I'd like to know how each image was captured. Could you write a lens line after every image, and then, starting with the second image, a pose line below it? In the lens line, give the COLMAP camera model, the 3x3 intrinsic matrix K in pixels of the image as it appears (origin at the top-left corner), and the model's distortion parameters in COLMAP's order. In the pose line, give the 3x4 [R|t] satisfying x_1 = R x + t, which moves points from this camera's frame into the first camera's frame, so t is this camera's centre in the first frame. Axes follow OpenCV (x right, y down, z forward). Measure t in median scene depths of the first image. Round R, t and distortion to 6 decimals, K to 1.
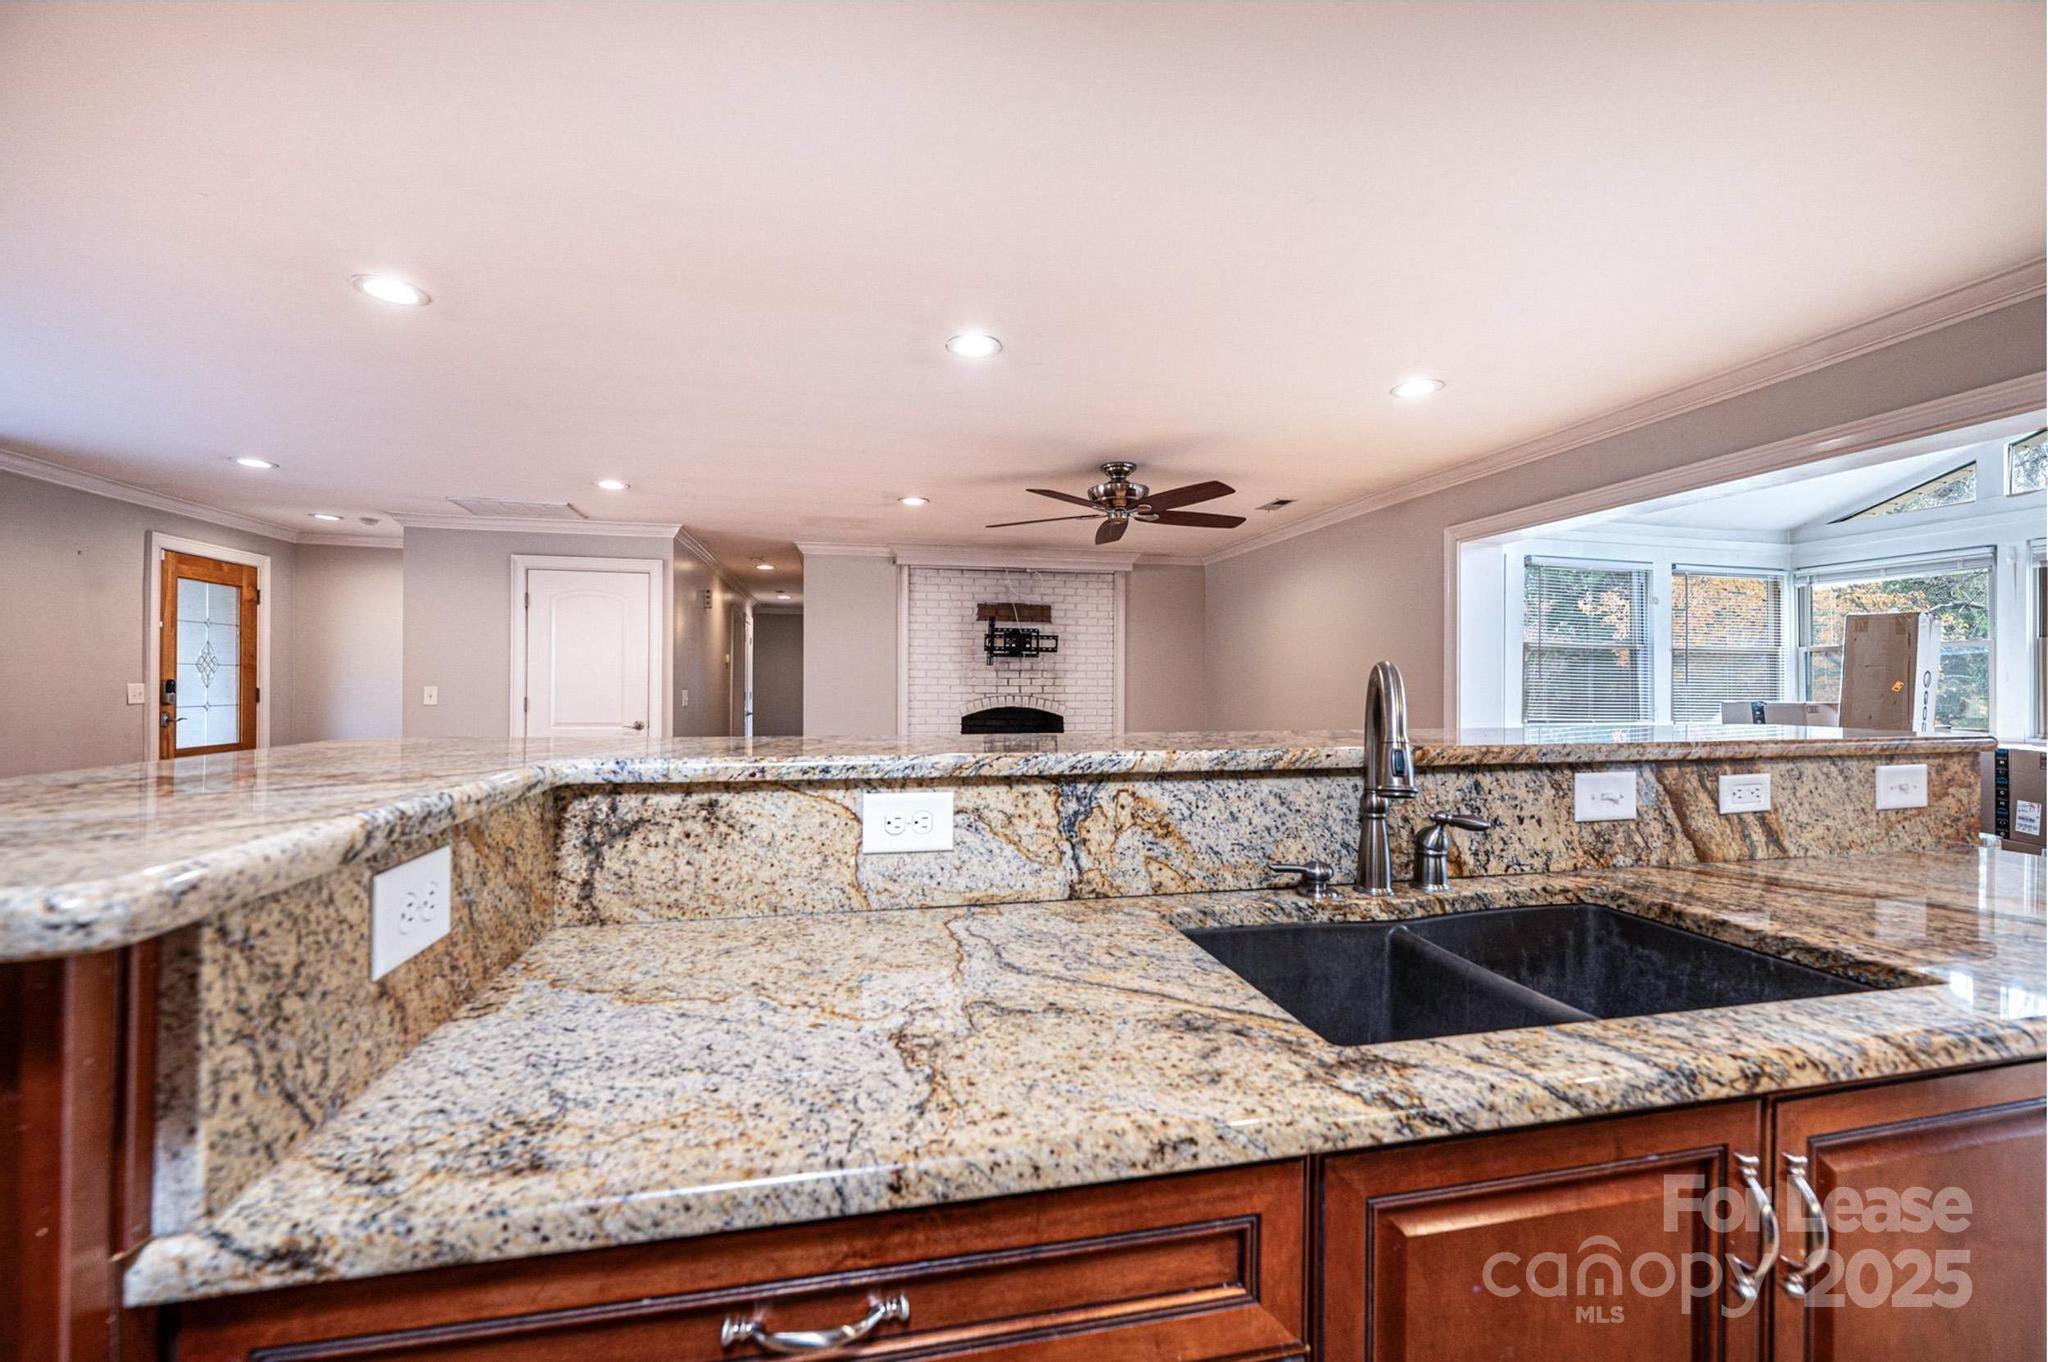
lens RADIAL K [[813.4, 0, 1024.0], [0, 813.4, 681.0], [0, 0, 1]] dist [-0.000549, 0.000298]
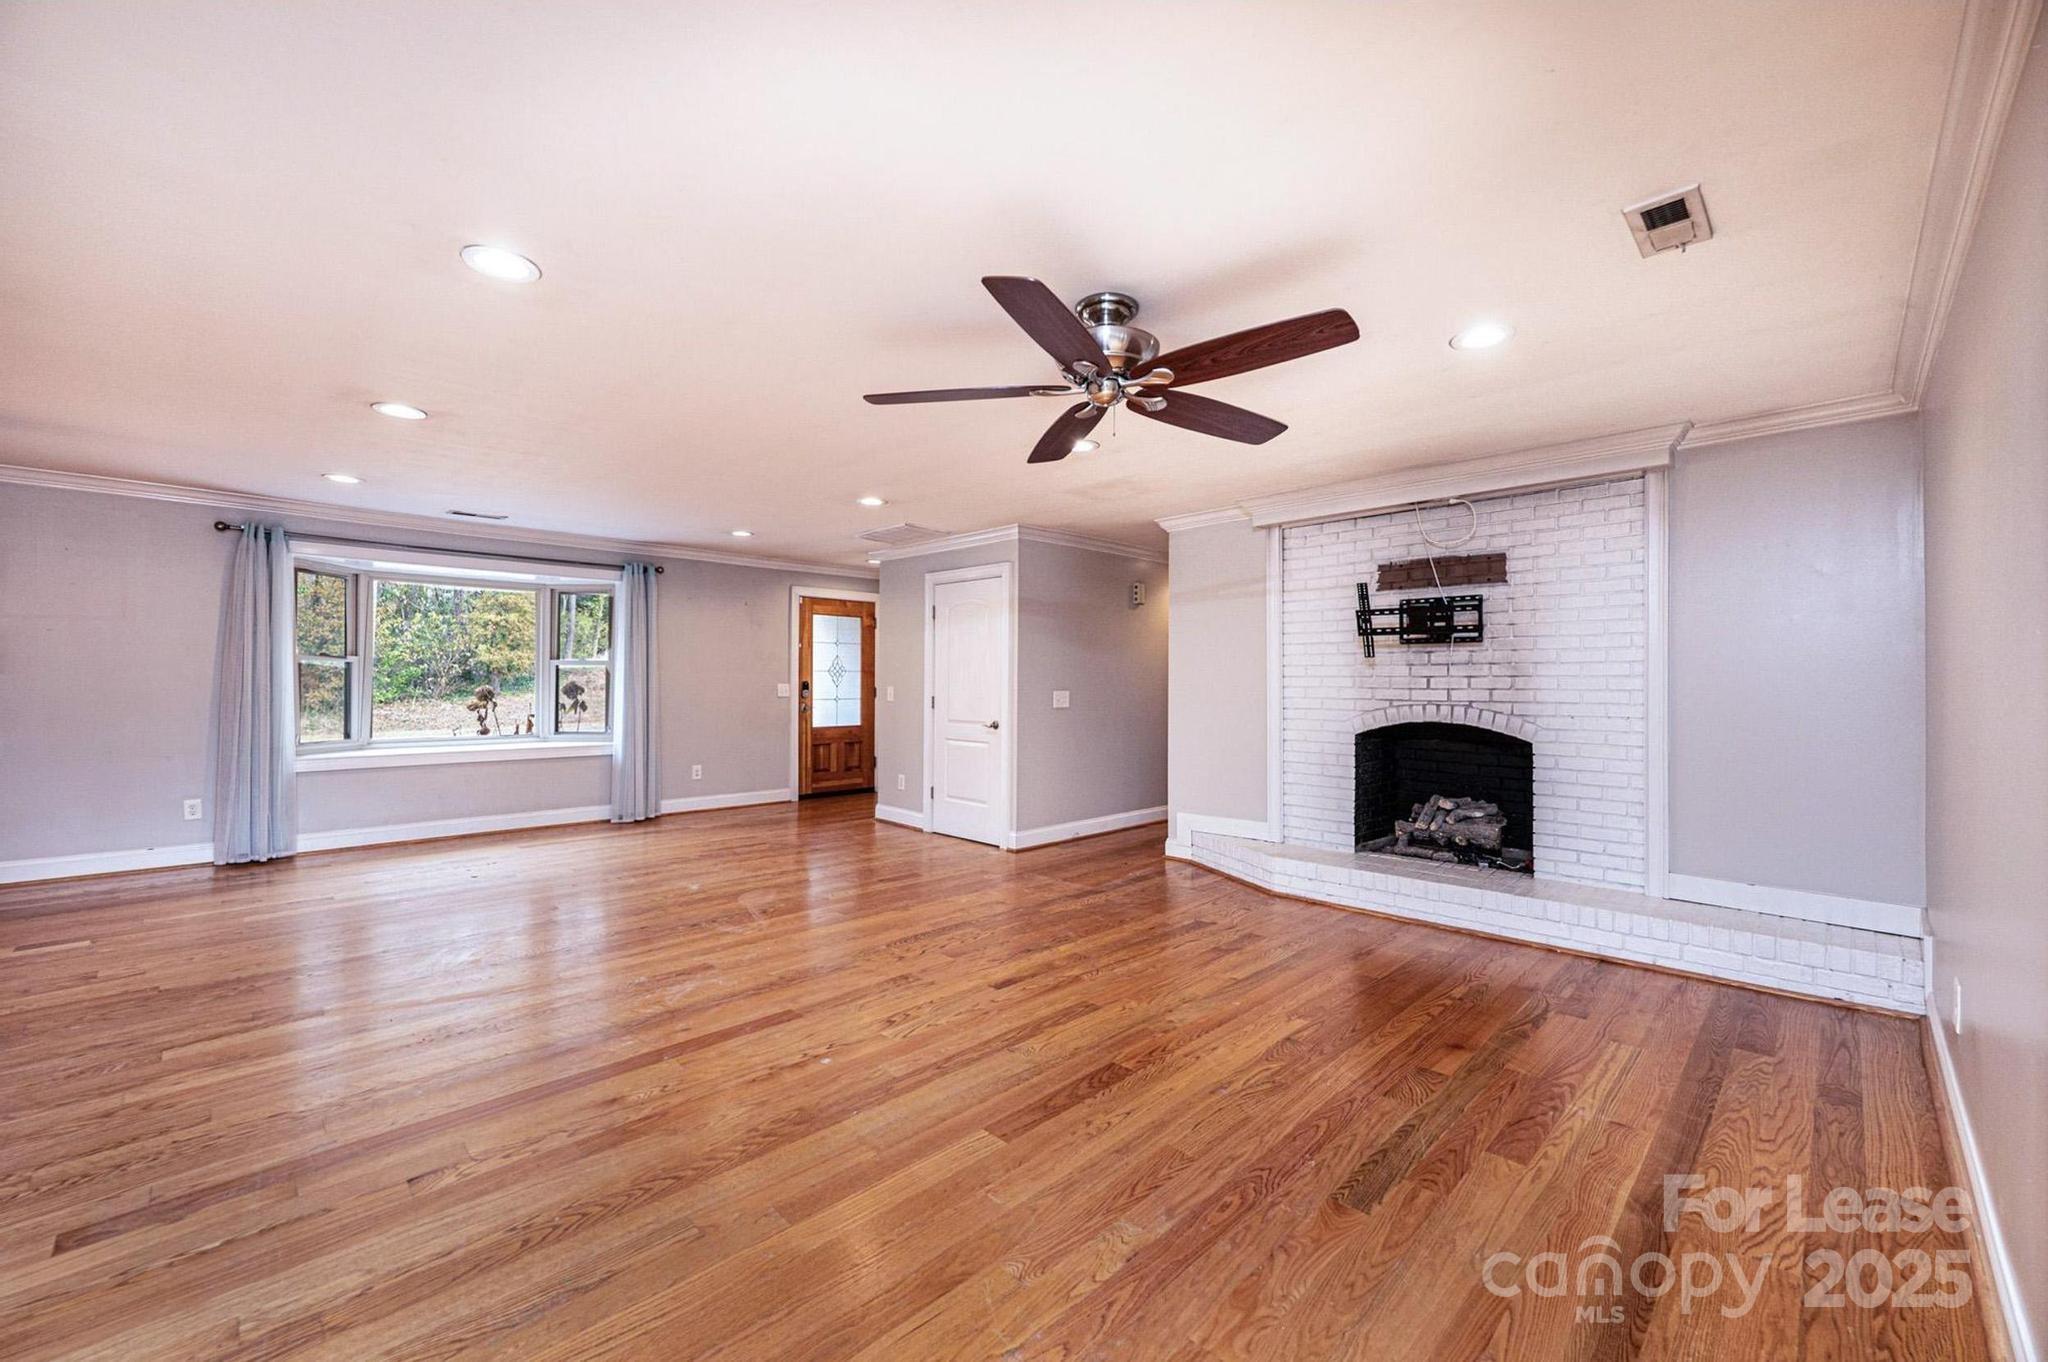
lens RADIAL K [[813.4, 0, 1024.0], [0, 813.4, 681.0], [0, 0, 1]] dist [-0.000549, 0.000298]
pose [[0.545825, -0.003001, -0.837894, 0.388358], [0.000557, 0.999995, -0.003219, 0.002239], [0.837899, 0.001290, 0.545824, 0.444486]]
